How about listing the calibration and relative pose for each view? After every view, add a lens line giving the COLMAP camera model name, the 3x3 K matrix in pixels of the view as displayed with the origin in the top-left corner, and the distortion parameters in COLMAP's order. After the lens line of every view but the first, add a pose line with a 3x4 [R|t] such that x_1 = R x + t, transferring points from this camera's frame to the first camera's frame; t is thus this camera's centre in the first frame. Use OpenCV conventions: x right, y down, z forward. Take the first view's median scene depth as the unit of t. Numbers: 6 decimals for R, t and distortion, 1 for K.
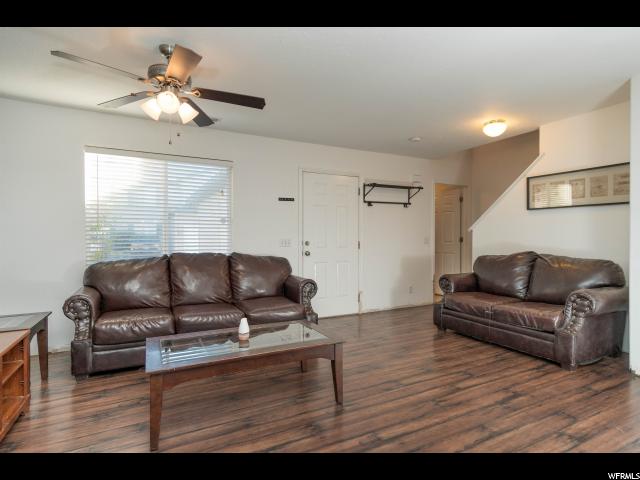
lens RADIAL K [[340.1, 0, 320.0], [0, 340.1, 240.0], [0, 0, 1]] dist [0.005744, 0.000946]
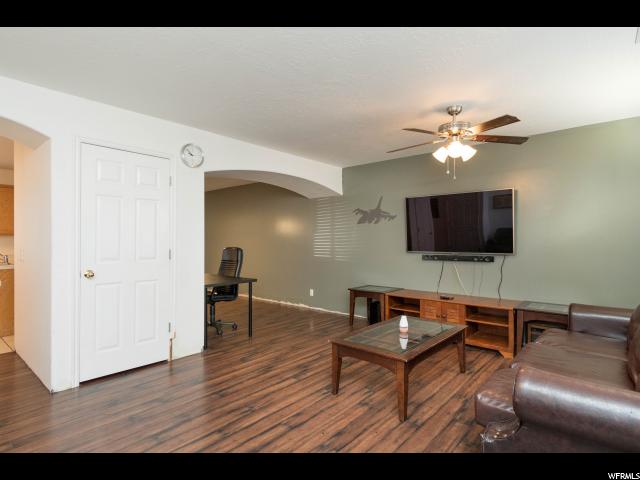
lens RADIAL K [[340.1, 0, 320.0], [0, 340.1, 240.0], [0, 0, 1]] dist [0.005744, 0.000946]
pose [[-0.929347, -0.003528, -0.369192, 0.417161], [-0.006501, 0.999956, 0.006809, -0.045308], [0.369151, 0.008728, -0.929328, 1.603756]]
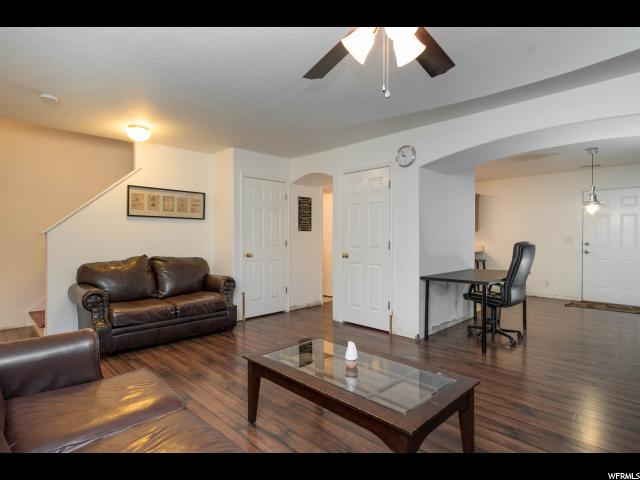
lens RADIAL K [[340.1, 0, 320.0], [0, 340.1, 240.0], [0, 0, 1]] dist [0.005744, 0.000946]
pose [[-0.295316, 0.009030, 0.955357, -0.750895], [0.021156, 0.999772, -0.002910, 0.000207], [-0.955165, 0.019352, -0.295440, 1.008500]]
